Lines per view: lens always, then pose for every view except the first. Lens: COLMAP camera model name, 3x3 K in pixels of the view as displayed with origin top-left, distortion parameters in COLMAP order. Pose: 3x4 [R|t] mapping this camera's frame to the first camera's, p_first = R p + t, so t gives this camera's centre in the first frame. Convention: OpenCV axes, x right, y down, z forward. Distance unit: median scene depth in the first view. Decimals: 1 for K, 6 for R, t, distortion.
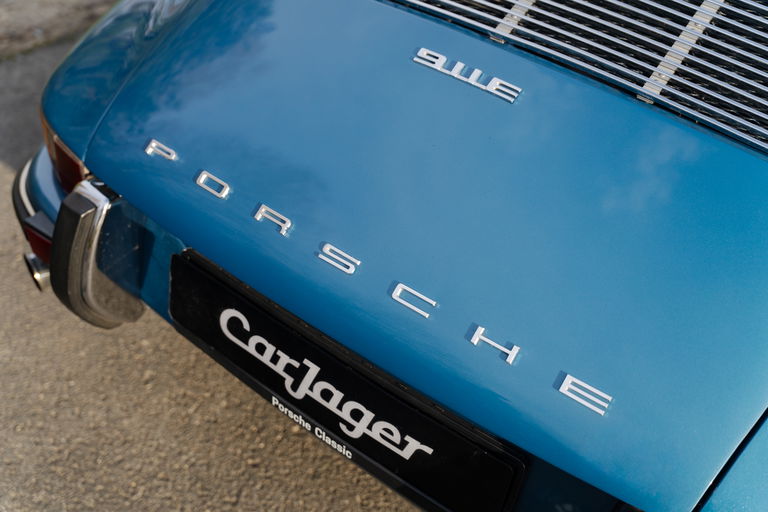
lens RADIAL K [[902.6, 0, 389.8], [0, 902.6, 256.0], [0, 0, 1]] dist [0.002947, 0.000000]
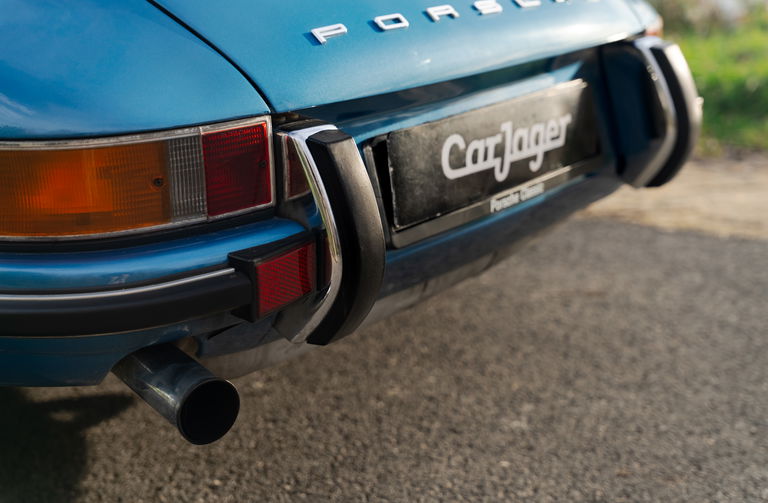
lens RADIAL K [[1164.0, 0, 384.7], [0, 1164.0, 250.8], [0, 0, 1]] dist [0.029142, 0.000000]
pose [[-0.022842, -0.360068, 0.932646, -1.403212], [0.650366, 0.703155, 0.287397, -0.263279], [-0.759278, 0.613126, 0.218115, 0.875504]]
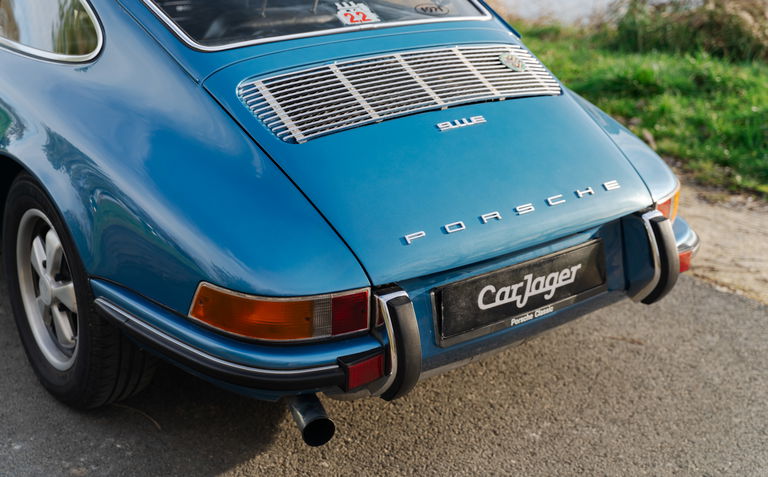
lens RADIAL K [[991.2, 0, 381.8], [0, 991.2, 193.5], [0, 0, 1]] dist [0.032602, 0.000000]
pose [[0.257423, -0.386356, 0.885699, -1.871361], [0.608225, 0.777022, 0.162172, -0.517811], [-0.750863, 0.496957, 0.435015, 0.241734]]
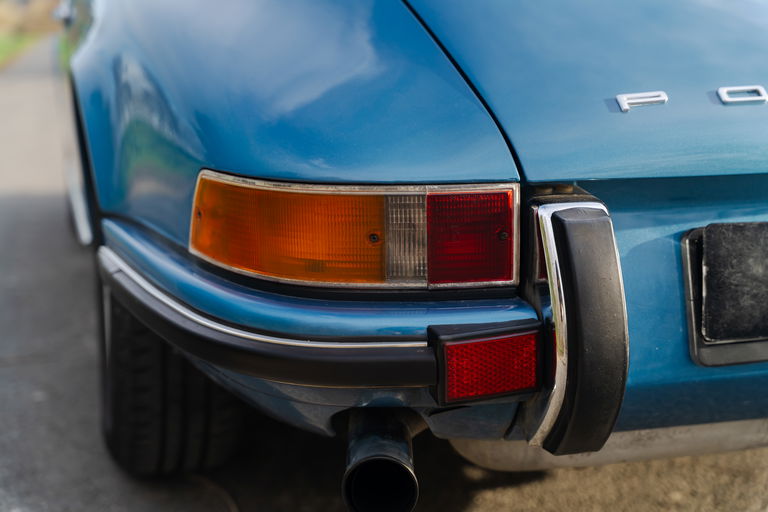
lens RADIAL K [[1119.0, 0, 384.4], [0, 1119.0, 253.0], [0, 0, 1]] dist [-0.011724, 0.000000]
pose [[0.595394, -0.254070, 0.762204, -1.140619], [0.556889, 0.814321, -0.163570, 0.017897], [-0.579121, 0.521852, 0.626330, 0.637190]]
